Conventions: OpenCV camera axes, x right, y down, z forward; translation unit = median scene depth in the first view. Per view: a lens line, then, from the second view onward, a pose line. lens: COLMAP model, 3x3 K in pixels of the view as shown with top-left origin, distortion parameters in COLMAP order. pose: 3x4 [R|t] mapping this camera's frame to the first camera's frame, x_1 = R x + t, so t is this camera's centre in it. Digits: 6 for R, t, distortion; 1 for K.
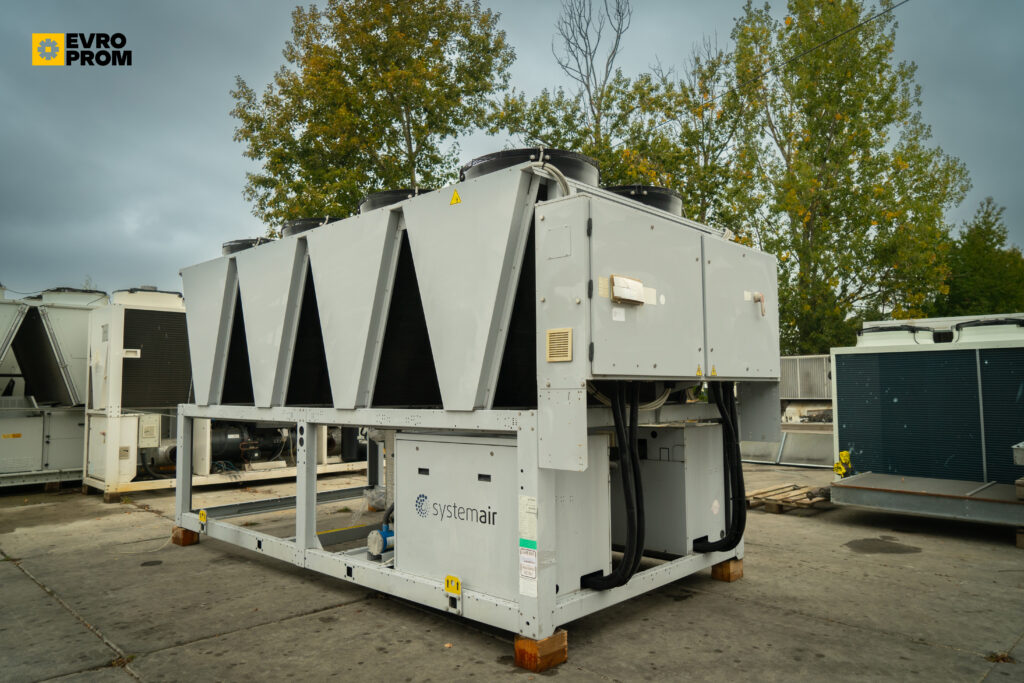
lens RADIAL K [[690.7, 0, 512.0], [0, 690.7, 341.5], [0, 0, 1]] dist [-0.044594, 0.052993]
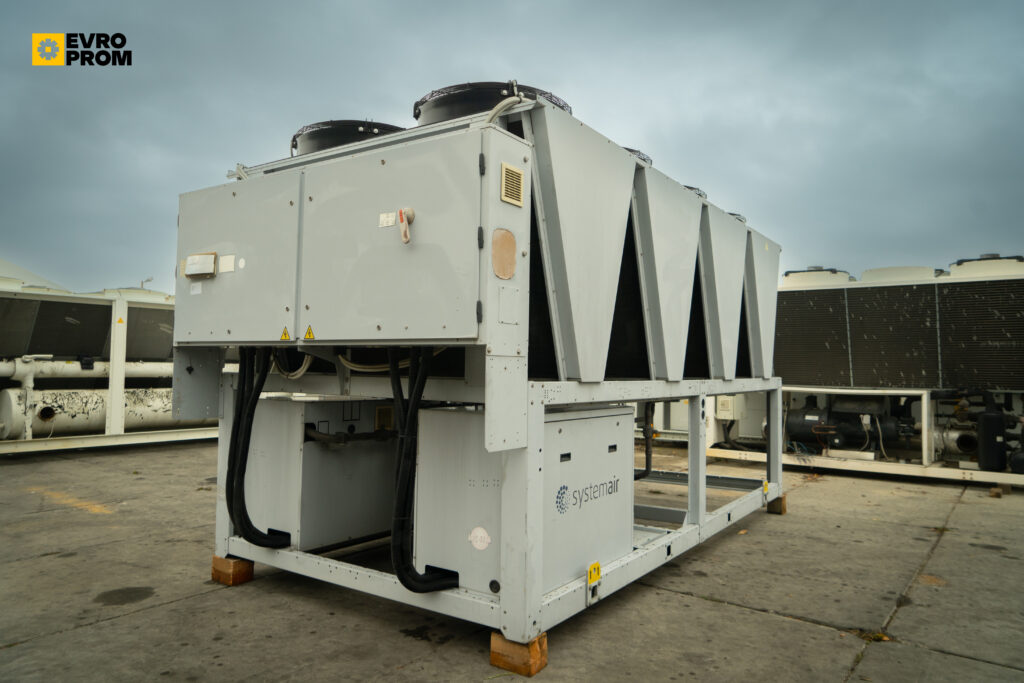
lens RADIAL K [[690.7, 0, 512.0], [0, 690.7, 341.5], [0, 0, 1]] dist [-0.044594, 0.052993]
pose [[0.166993, -0.029989, -0.985502, 1.141346], [0.051159, 0.998454, -0.021714, 0.083528], [0.984630, -0.046791, 0.168269, 1.113383]]
